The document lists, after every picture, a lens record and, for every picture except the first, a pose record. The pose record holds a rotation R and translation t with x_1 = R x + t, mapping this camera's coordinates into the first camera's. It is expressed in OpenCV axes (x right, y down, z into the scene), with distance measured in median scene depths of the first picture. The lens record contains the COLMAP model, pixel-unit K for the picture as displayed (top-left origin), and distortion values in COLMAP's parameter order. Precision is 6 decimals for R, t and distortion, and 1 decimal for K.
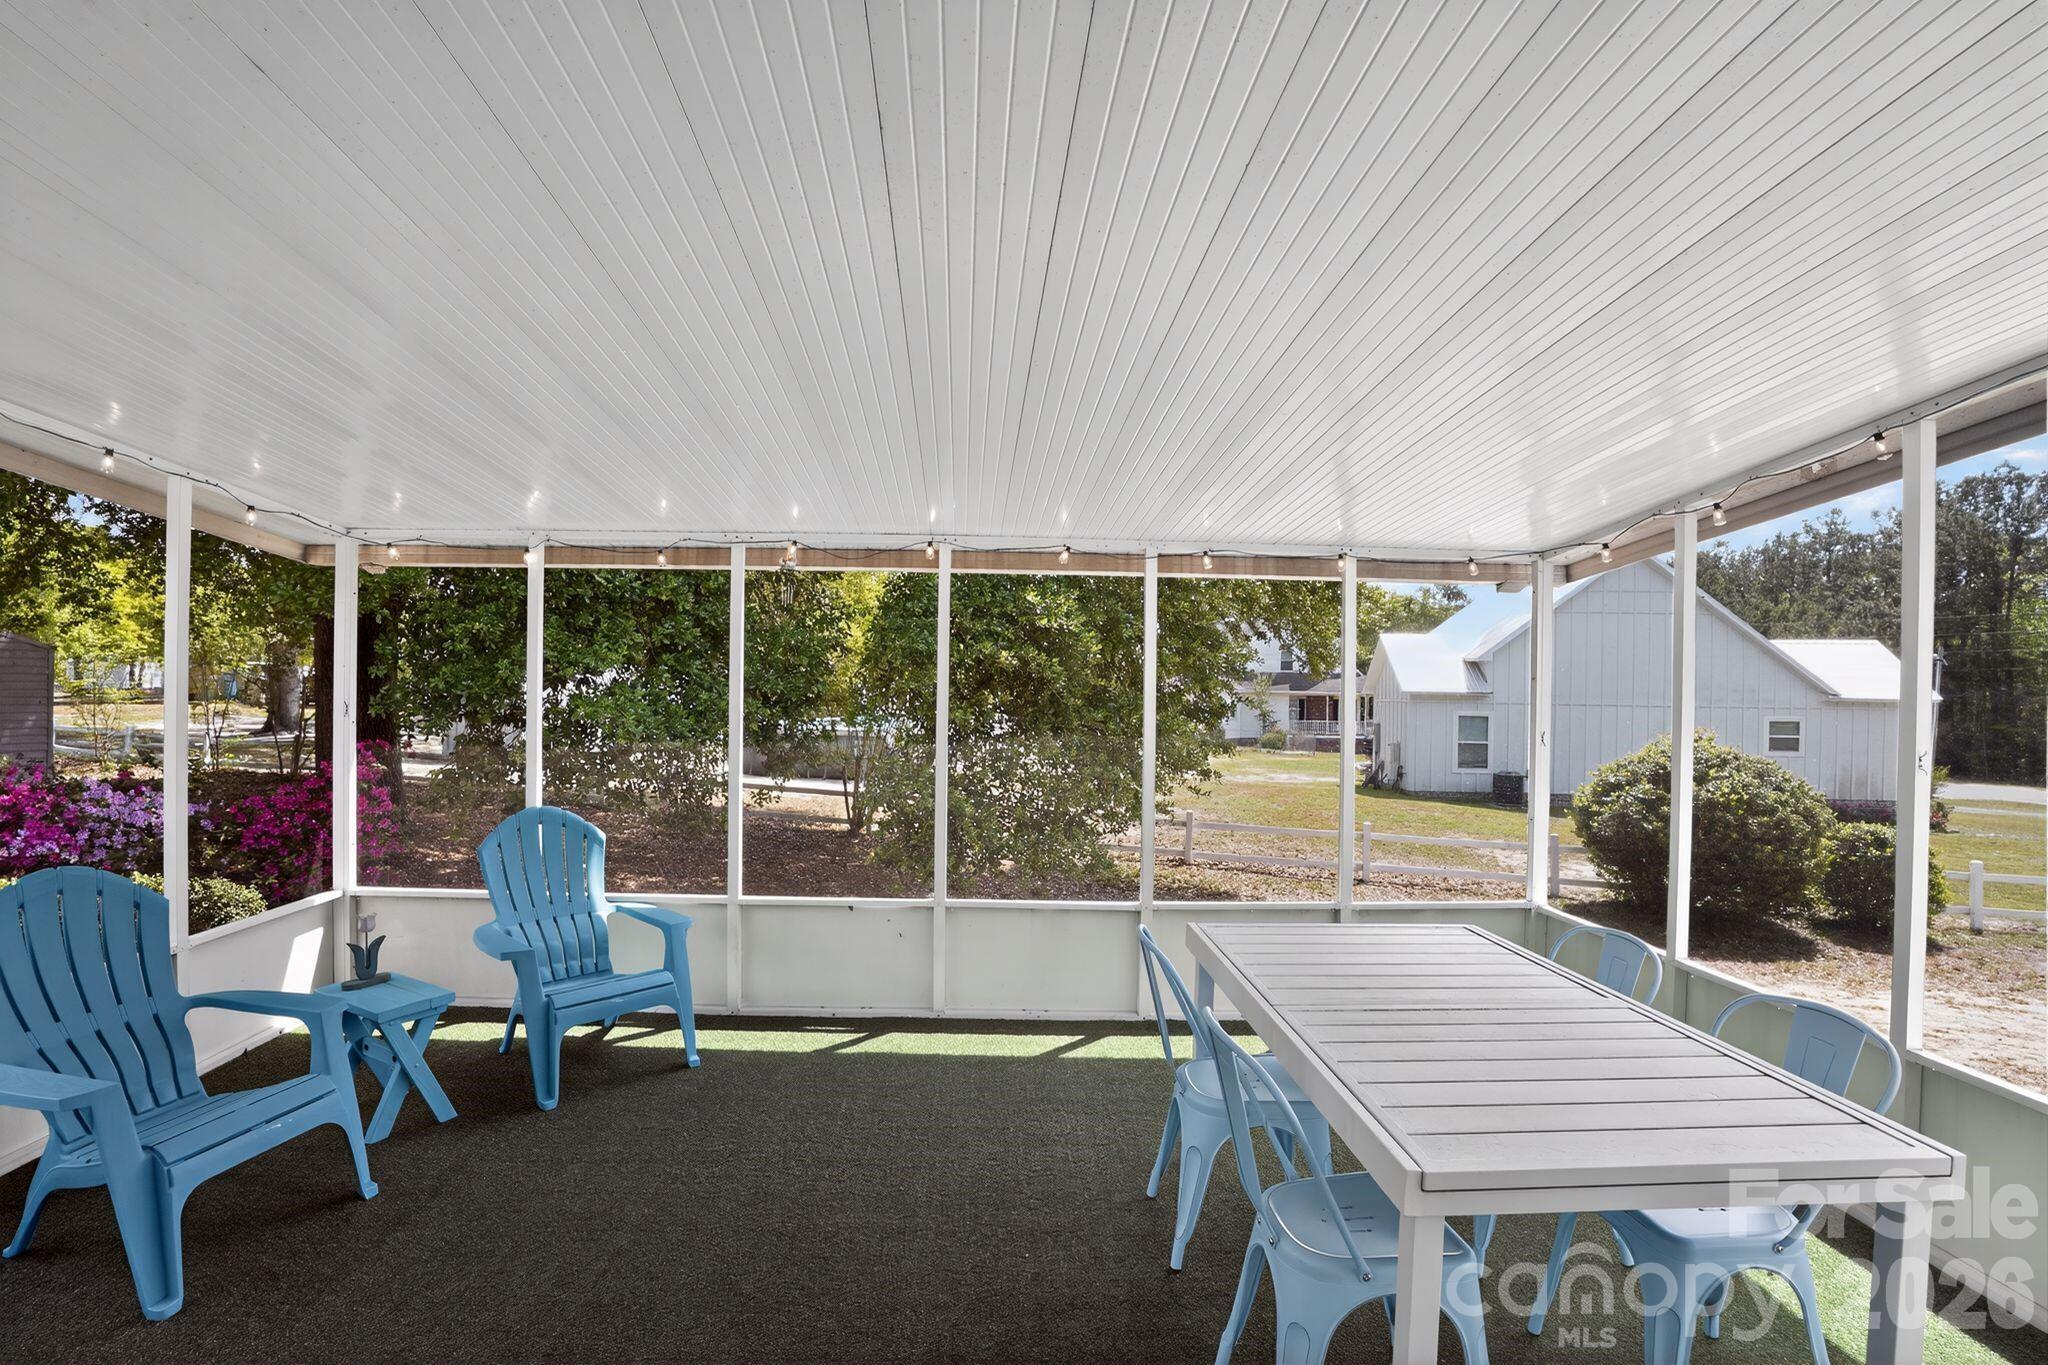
lens RADIAL K [[928.7, 0, 1024.0], [0, 928.7, 682.5], [0, 0, 1]] dist [-0.068869, 0.023707]
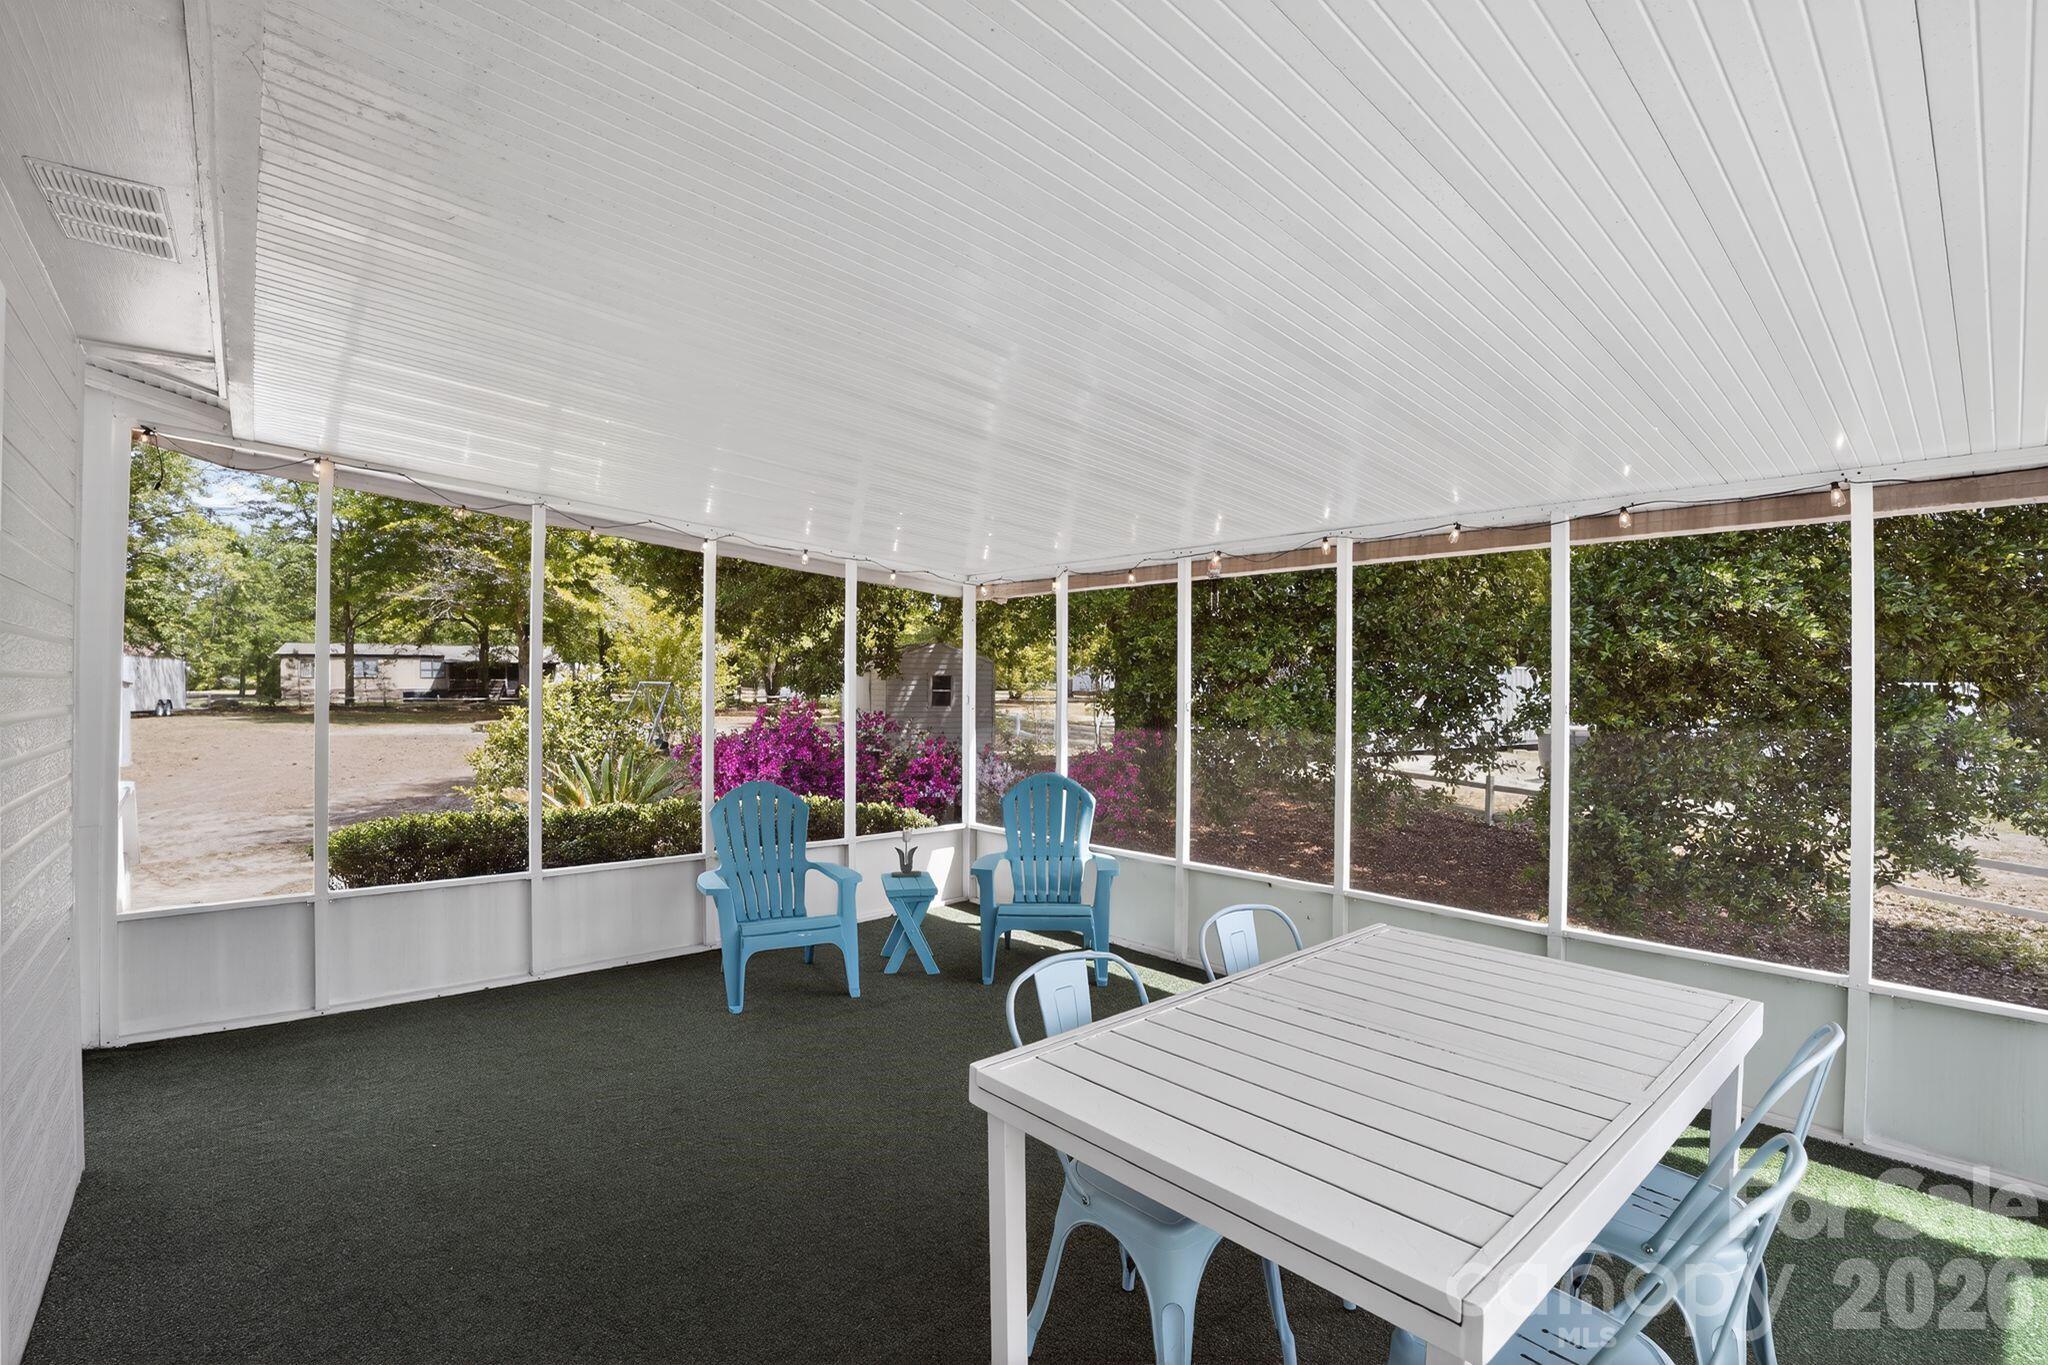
lens RADIAL K [[955.1, 0, 1024.0], [0, 955.1, 682.5], [0, 0, 1]] dist [0.000002, -0.000145]
pose [[0.652518, -0.011324, -0.757689, 0.477972], [0.017095, 0.999854, -0.000221, 0.002879], [0.757580, -0.012808, 0.652616, 0.057047]]
